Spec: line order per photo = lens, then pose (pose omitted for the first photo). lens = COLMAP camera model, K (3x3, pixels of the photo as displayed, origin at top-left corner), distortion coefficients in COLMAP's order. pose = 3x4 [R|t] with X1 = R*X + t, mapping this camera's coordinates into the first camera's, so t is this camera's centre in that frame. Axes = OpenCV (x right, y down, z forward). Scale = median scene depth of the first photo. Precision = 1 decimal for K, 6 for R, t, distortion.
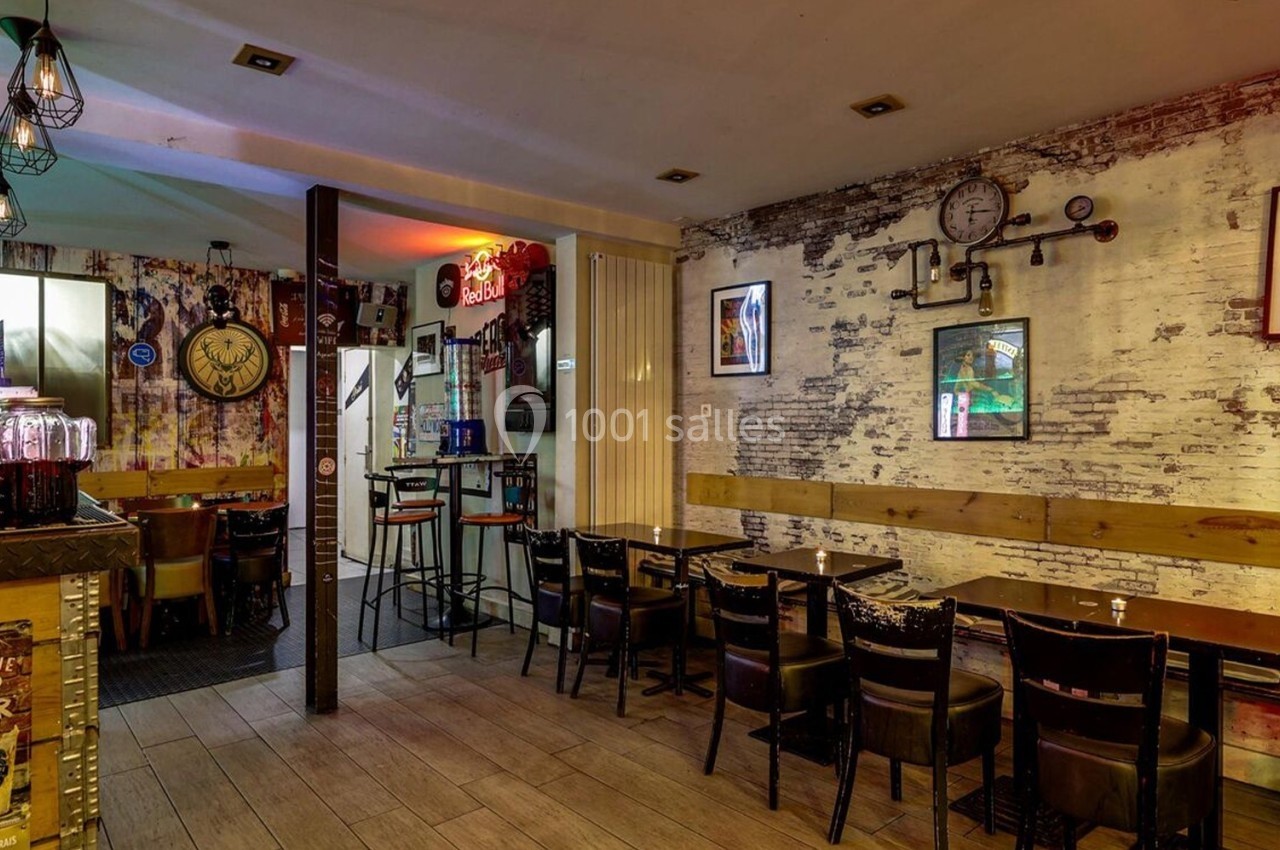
lens RADIAL K [[785.2, 0, 646.3], [0, 785.2, 414.1], [0, 0, 1]] dist [0.005586, -0.001406]
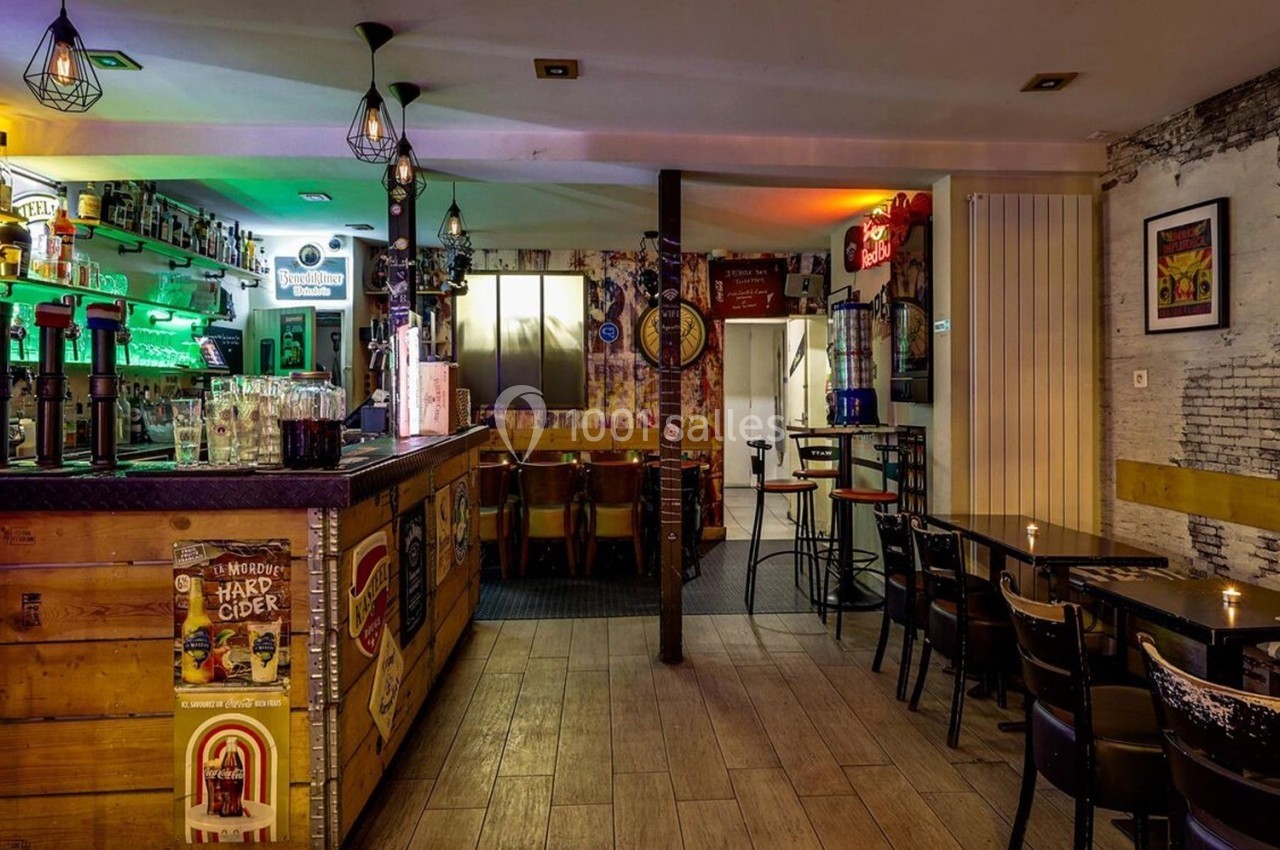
lens RADIAL K [[778.2, 0, 642.6], [0, 778.2, 377.8], [0, 0, 1]] dist [0.002307, -0.001004]
pose [[0.789350, -0.001187, -0.613942, 0.137716], [-0.001218, 0.999993, -0.003501, -0.002005], [0.613942, 0.003511, 0.789343, 0.092574]]
